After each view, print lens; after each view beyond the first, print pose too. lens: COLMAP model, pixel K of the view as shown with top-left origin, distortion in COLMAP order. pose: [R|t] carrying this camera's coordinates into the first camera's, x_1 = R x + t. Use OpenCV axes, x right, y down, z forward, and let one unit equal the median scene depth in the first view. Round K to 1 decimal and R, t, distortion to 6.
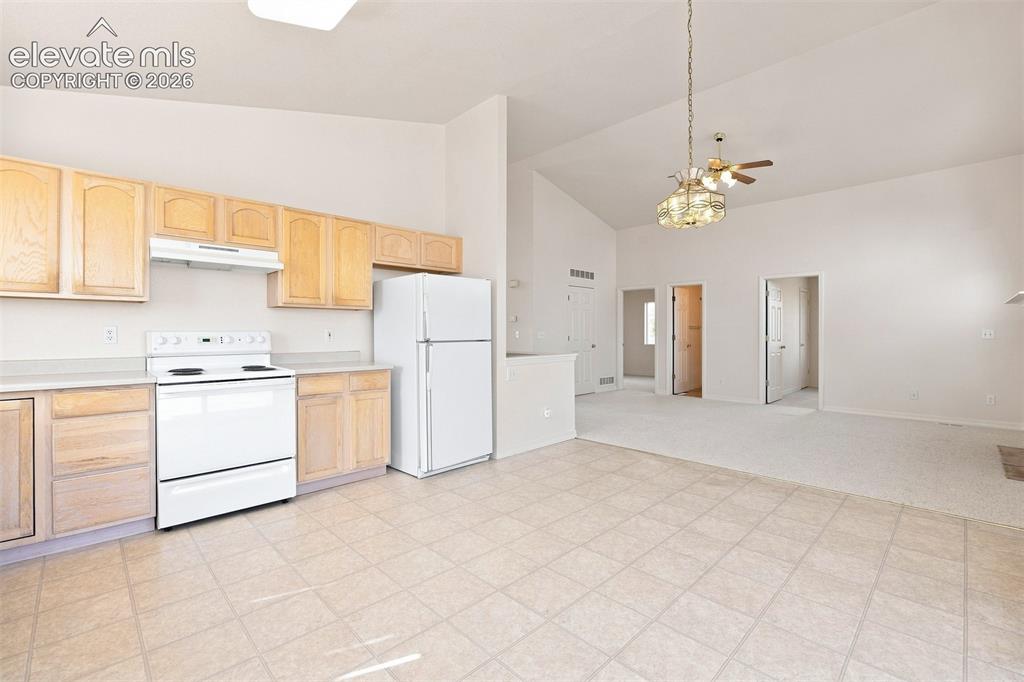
lens RADIAL K [[450.6, 0, 513.8], [0, 450.6, 334.6], [0, 0, 1]] dist [-0.013854, 0.000245]
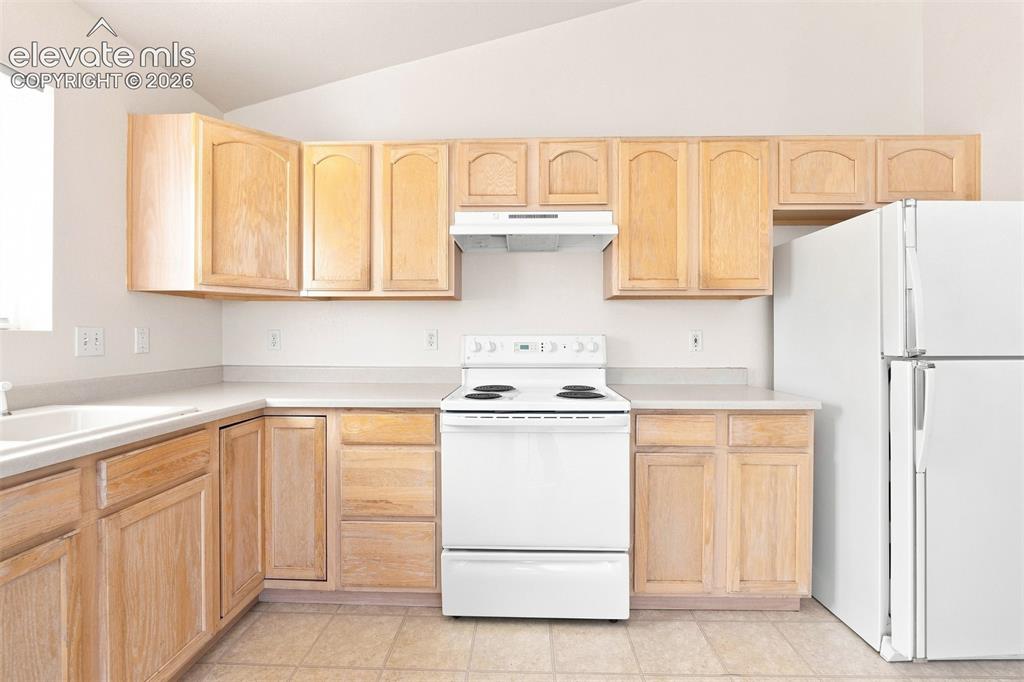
lens RADIAL K [[445.8, 0, 513.7], [0, 445.8, 339.1], [0, 0, 1]] dist [-0.016602, 0.000726]
pose [[0.692350, 0.003242, -0.721555, -0.165325], [-0.002546, 0.999995, 0.002051, -0.001880], [0.721557, 0.000417, 0.692354, 0.460632]]
